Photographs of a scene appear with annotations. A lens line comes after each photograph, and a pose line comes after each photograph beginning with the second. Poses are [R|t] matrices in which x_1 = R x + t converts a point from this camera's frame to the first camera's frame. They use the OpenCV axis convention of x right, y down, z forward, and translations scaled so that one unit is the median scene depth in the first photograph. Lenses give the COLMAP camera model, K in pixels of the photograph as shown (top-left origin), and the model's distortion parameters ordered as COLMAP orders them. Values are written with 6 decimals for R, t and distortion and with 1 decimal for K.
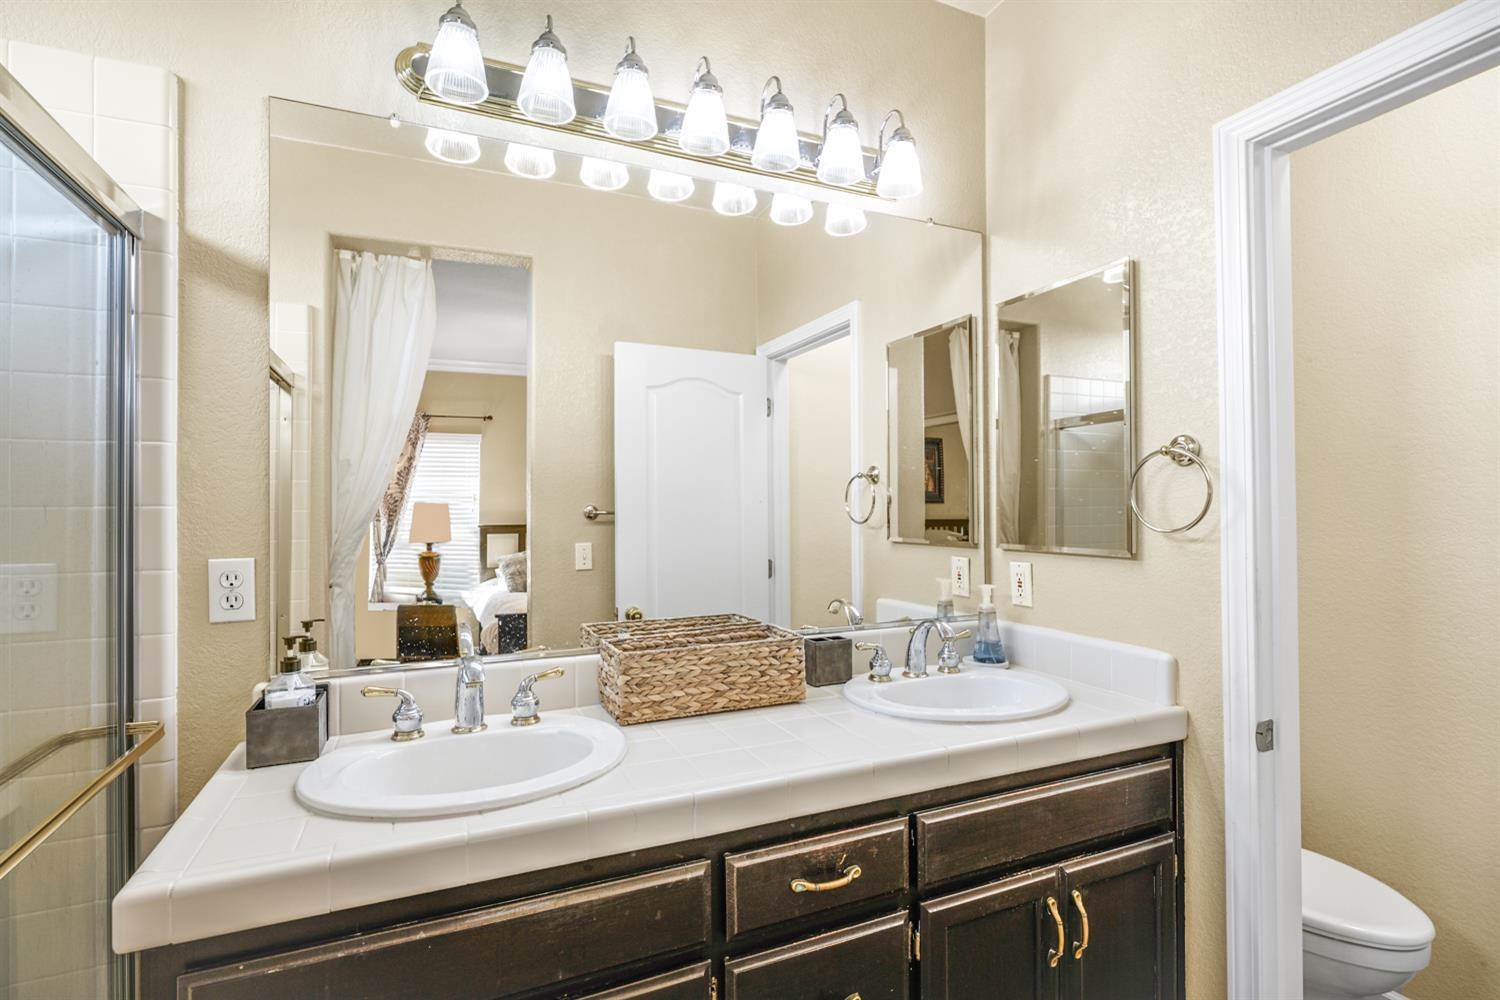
lens RADIAL K [[697.5, 0, 746.5], [0, 697.5, 501.3], [0, 0, 1]] dist [-0.005253, -0.000267]
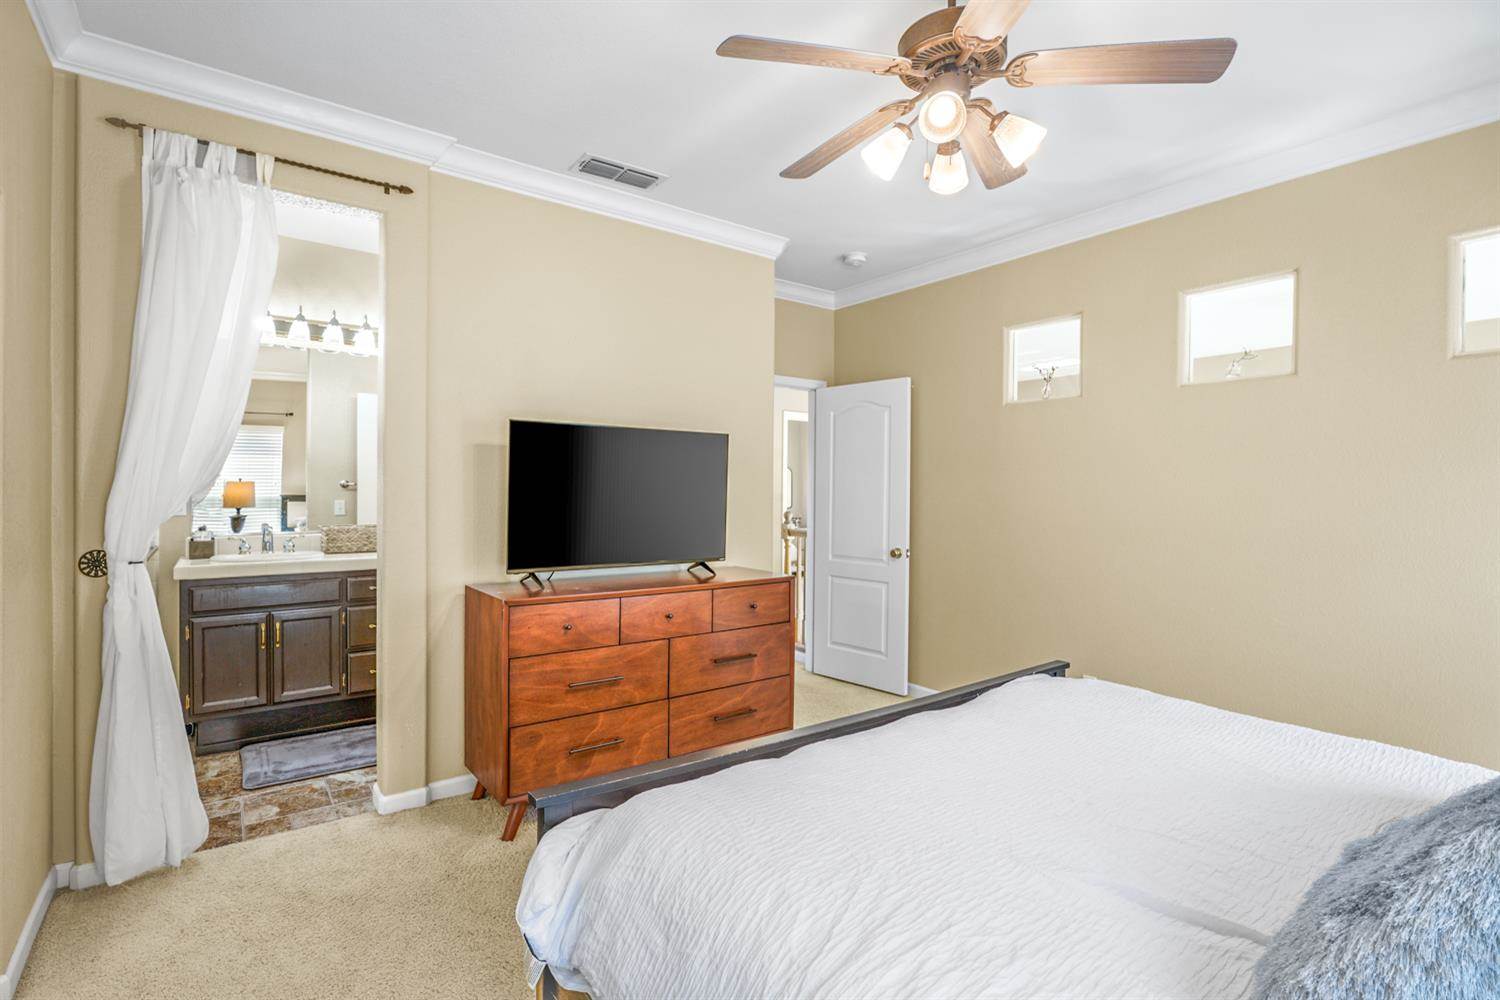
lens RADIAL K [[697.5, 0, 747.4], [0, 697.5, 494.5], [0, 0, 1]] dist [-0.005253, -0.000267]
pose [[0.976814, 0.010565, 0.213828, 0.853763], [-0.013903, 0.999804, 0.014115, 0.004826], [-0.213637, -0.016760, 0.976769, -2.063585]]
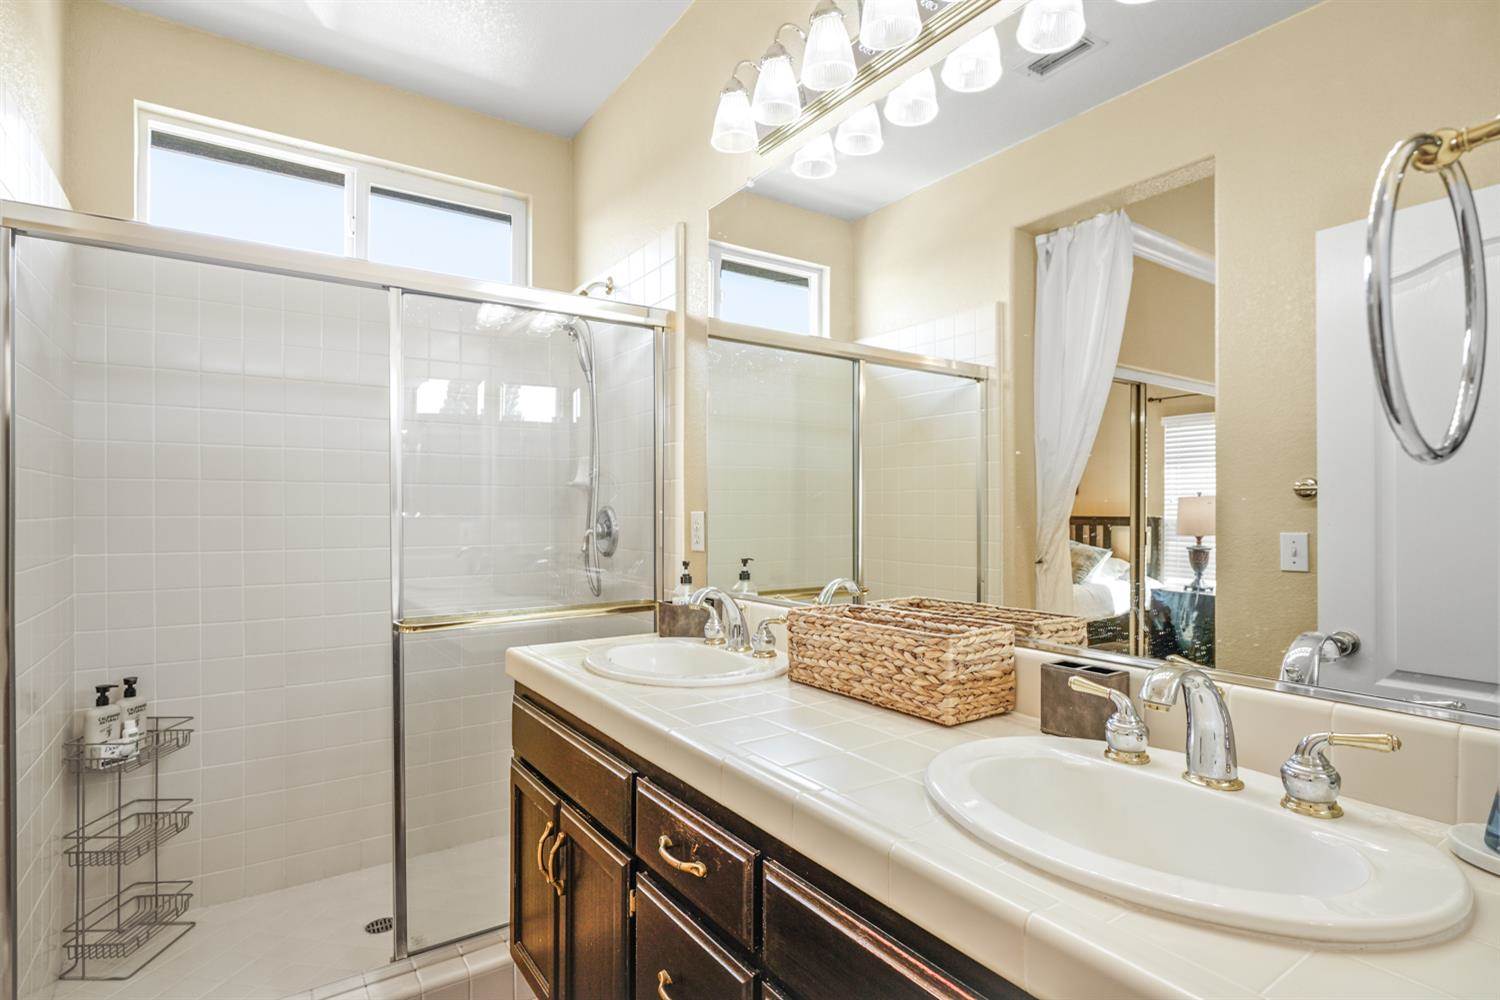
lens RADIAL K [[772.5, 0, 742.8], [0, 772.5, 507.5], [0, 0, 1]] dist [0.005439, 0.000188]
pose [[0.152701, -0.003200, -0.988267, 0.850456], [0.010704, 0.999941, -0.001584, 0.064325], [0.988214, -0.010337, 0.152726, 0.694883]]
